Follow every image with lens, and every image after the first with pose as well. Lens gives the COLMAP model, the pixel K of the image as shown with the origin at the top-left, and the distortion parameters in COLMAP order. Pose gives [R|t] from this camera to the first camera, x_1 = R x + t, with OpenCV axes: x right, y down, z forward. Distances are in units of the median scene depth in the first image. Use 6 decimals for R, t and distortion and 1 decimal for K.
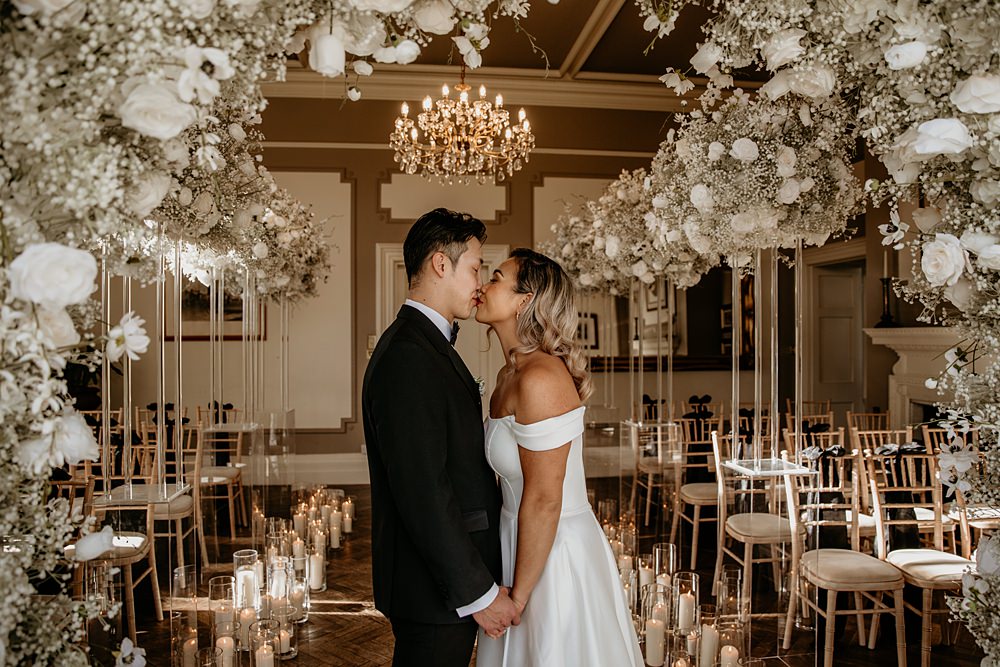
lens RADIAL K [[713.1, 0, 506.1], [0, 713.1, 330.2], [0, 0, 1]] dist [-0.027278, 0.054876]
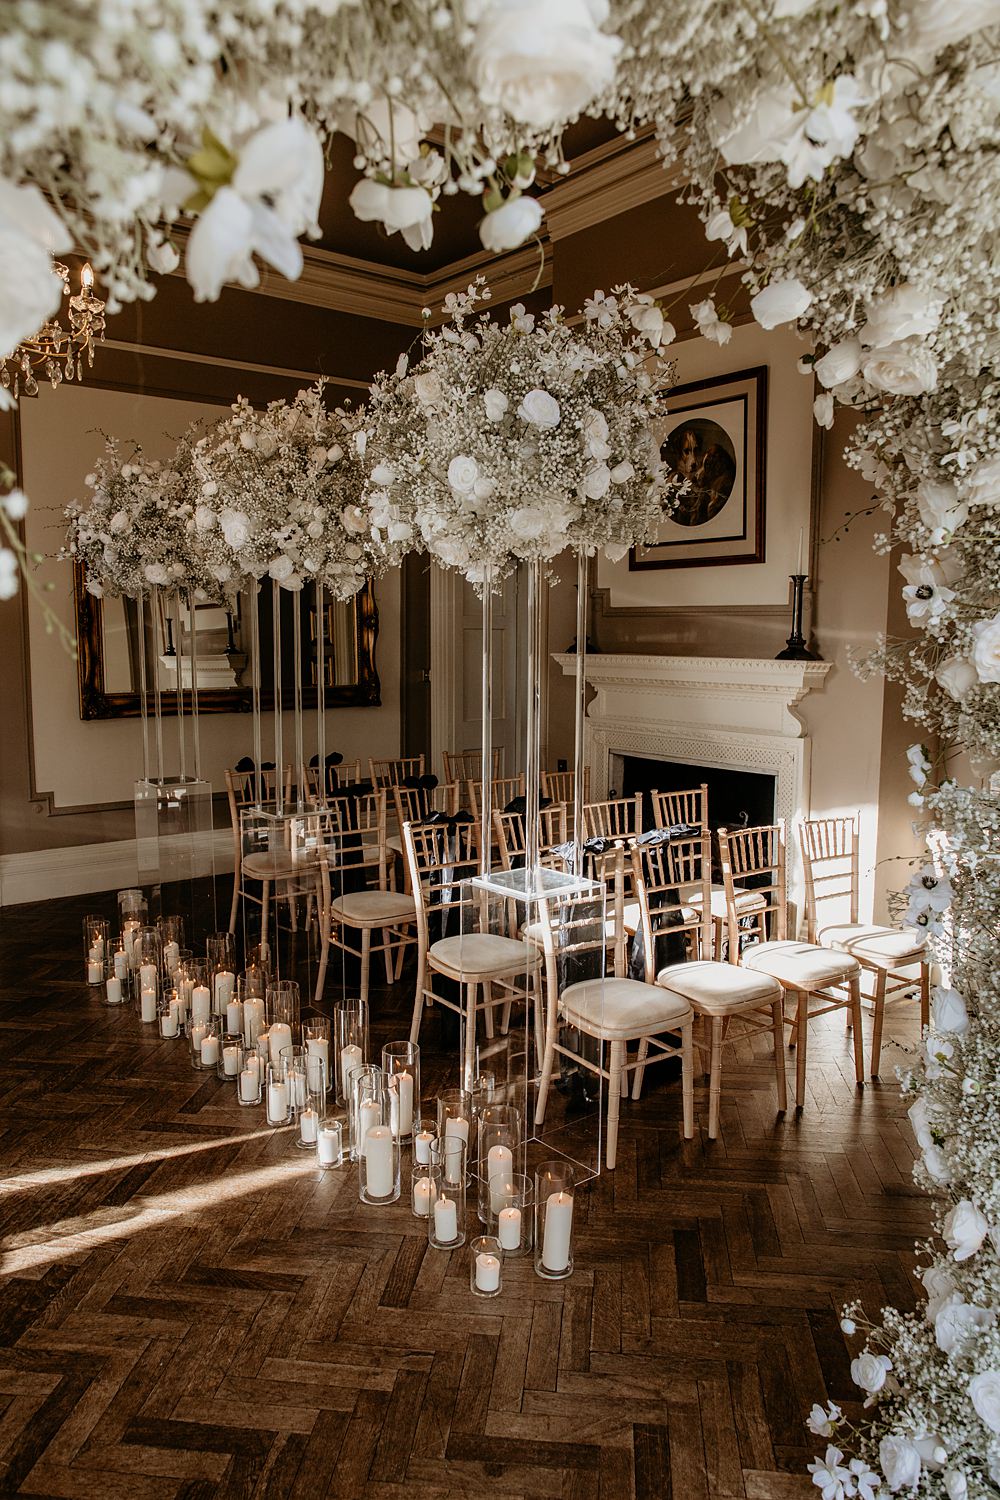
lens RADIAL K [[1069.7, 0, 493.0], [0, 1069.7, 756.3], [0, 0, 1]] dist [-0.027278, 0.054876]
pose [[0.874253, -0.052026, 0.482675, -0.099579], [-0.005192, 0.993182, 0.116456, -0.030498], [-0.485443, -0.104318, 0.868022, 0.086396]]
